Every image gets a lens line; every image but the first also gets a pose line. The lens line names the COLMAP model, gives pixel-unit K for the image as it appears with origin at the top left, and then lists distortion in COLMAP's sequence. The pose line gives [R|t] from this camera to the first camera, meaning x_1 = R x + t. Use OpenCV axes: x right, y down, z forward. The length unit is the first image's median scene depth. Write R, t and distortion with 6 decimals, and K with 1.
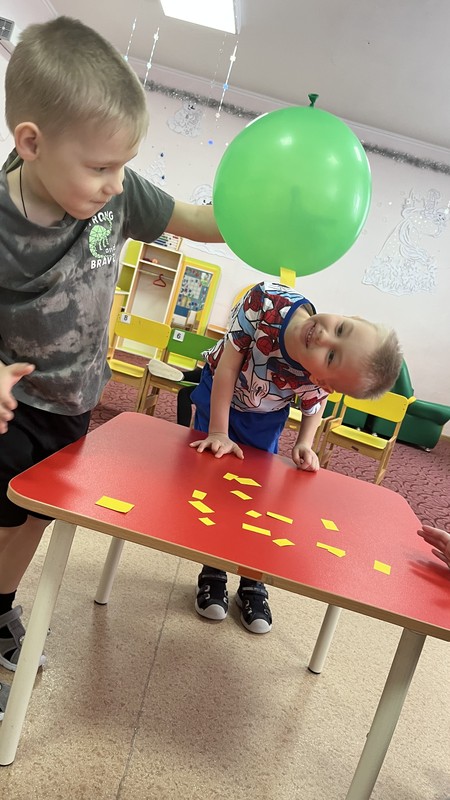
lens RADIAL K [[586.0, 0, 227.6], [0, 586.0, 395.8], [0, 0, 1]] dist [0.010624, -0.036653]
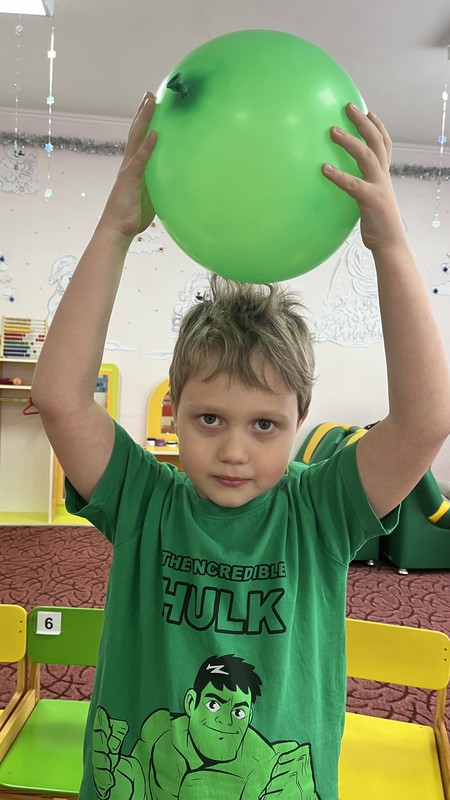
lens RADIAL K [[586.0, 0, 227.5], [0, 586.0, 396.3], [0, 0, 1]] dist [0.010624, -0.036653]
pose [[0.962517, -0.238115, 0.129853, 0.062400], [0.245885, 0.968145, -0.047281, -0.466212], [-0.114458, 0.077438, 0.990405, 1.184461]]
